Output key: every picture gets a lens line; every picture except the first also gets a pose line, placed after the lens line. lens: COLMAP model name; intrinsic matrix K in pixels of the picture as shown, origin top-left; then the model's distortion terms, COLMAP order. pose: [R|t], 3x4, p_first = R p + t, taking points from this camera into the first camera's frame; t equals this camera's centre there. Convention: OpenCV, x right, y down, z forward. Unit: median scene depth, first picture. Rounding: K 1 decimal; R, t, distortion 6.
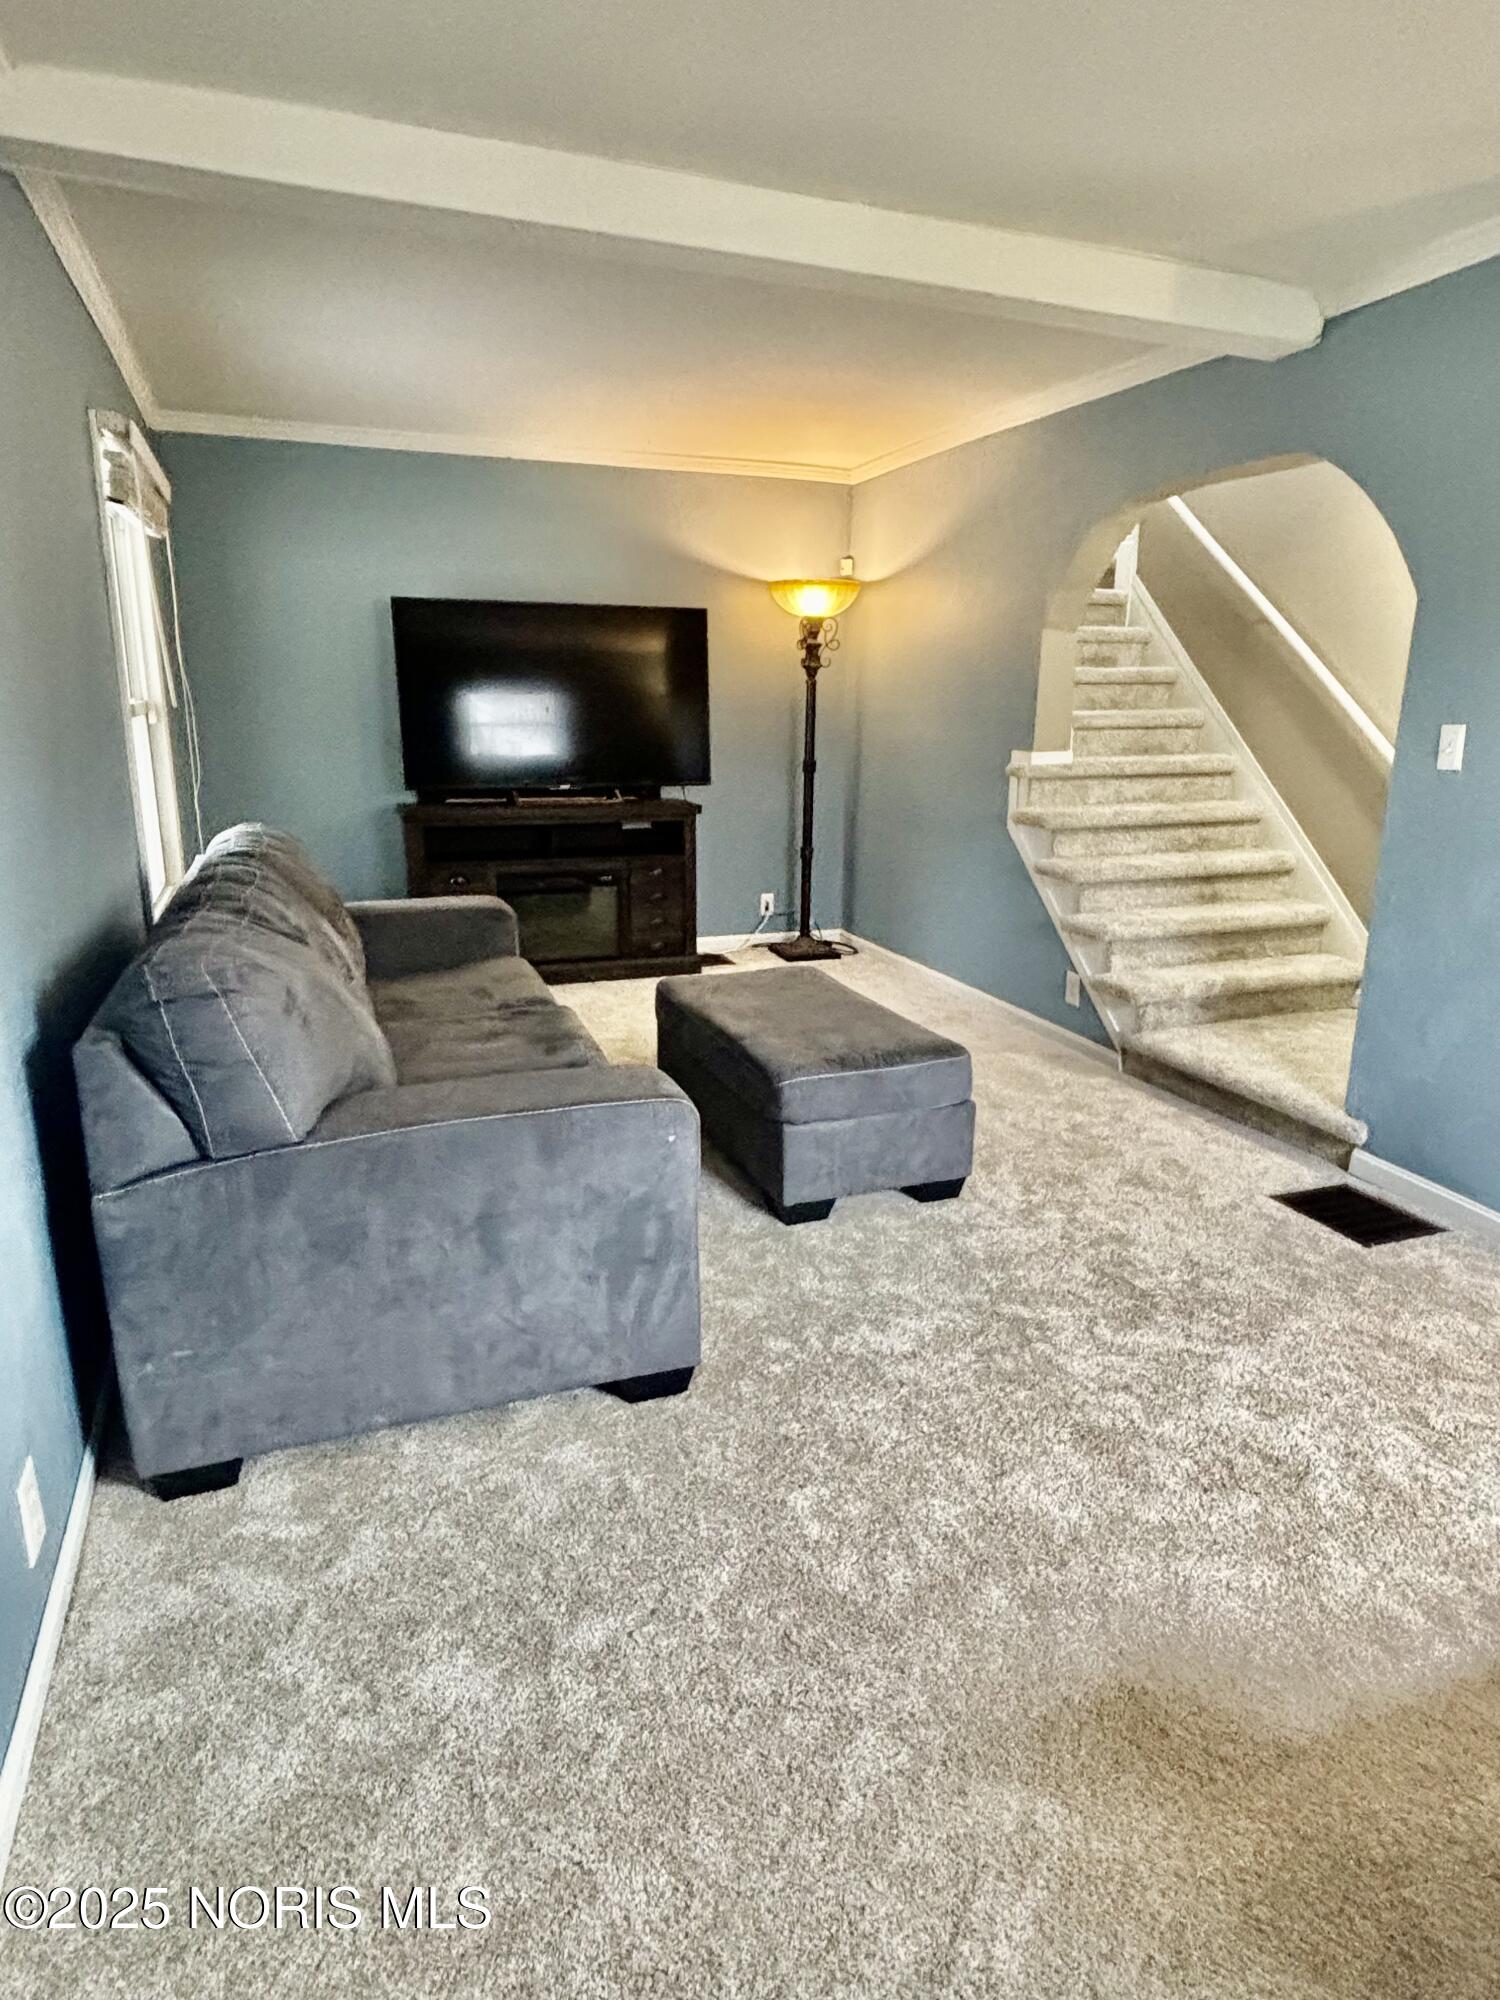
lens RADIAL K [[1160.7, 0, 754.8], [0, 1160.7, 1006.4], [0, 0, 1]] dist [-0.014691, -0.001412]
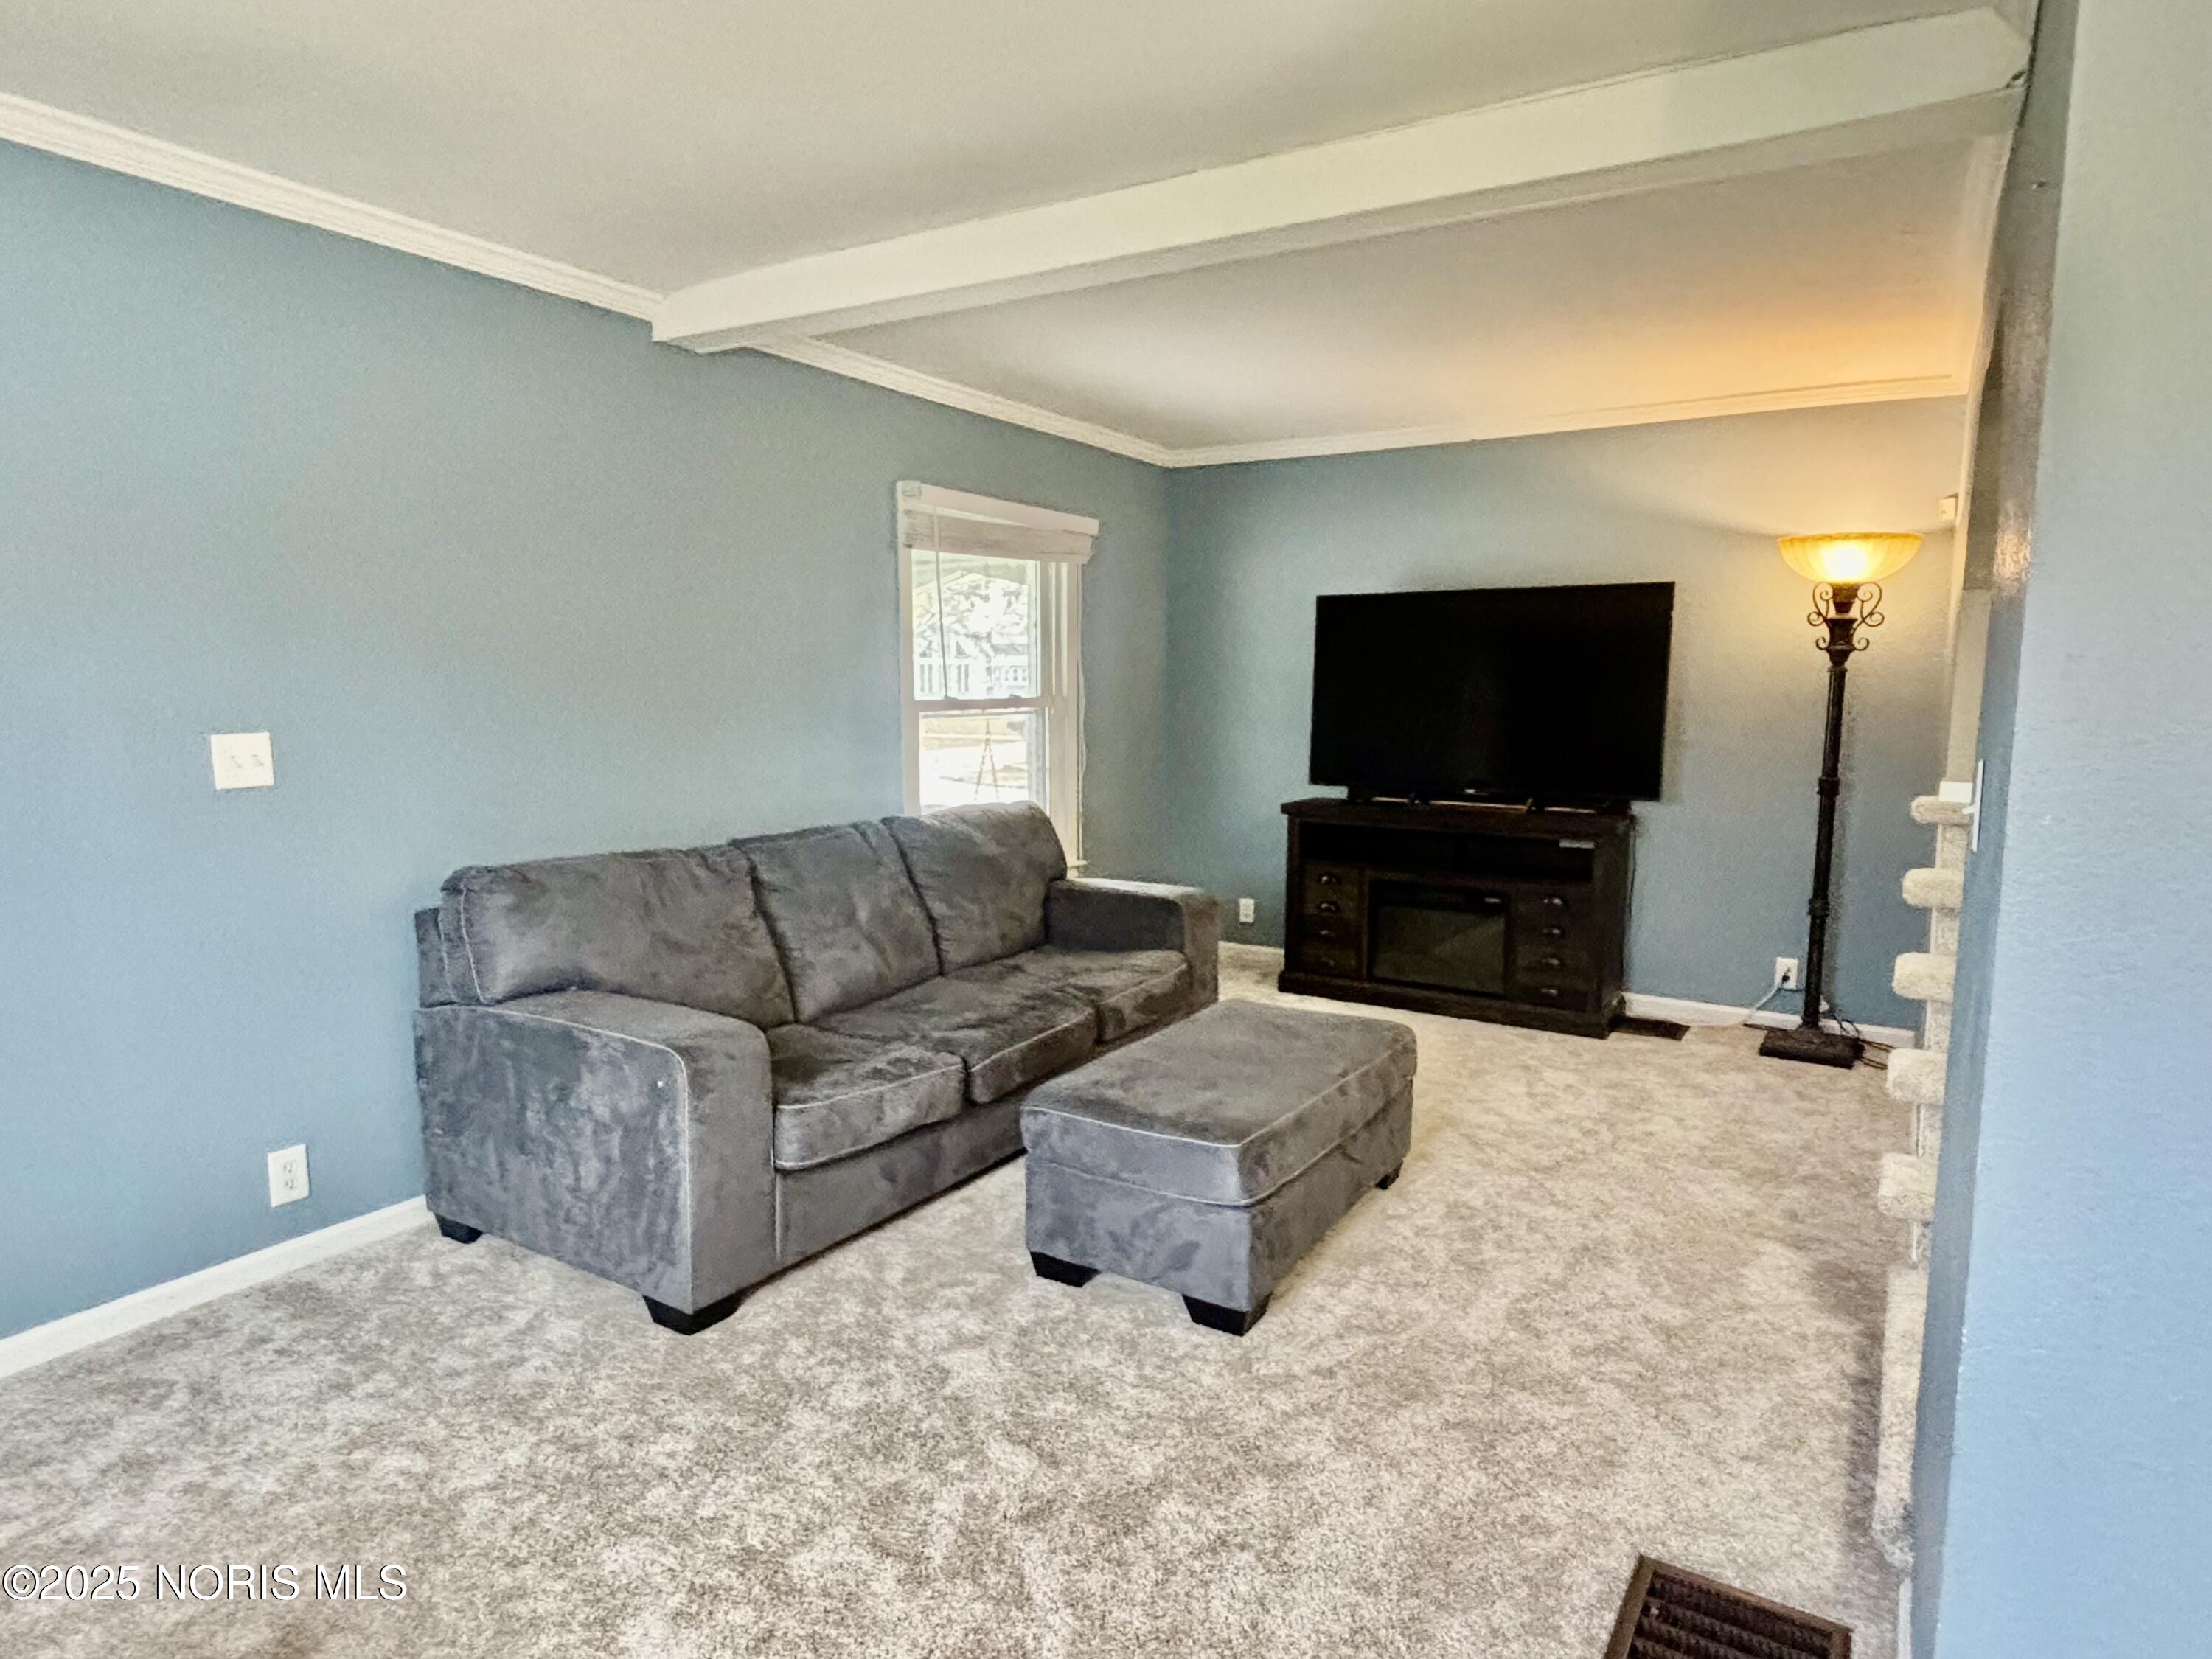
lens RADIAL K [[1283.8, 0, 1111.4], [0, 1283.8, 830.3], [0, 0, 1]] dist [-0.014691, -0.001412]
pose [[0.593497, 0.084296, -0.800409, 0.442035], [-0.203230, 0.977968, -0.047698, -0.058882], [0.778754, 0.190976, 0.597553, 0.213256]]
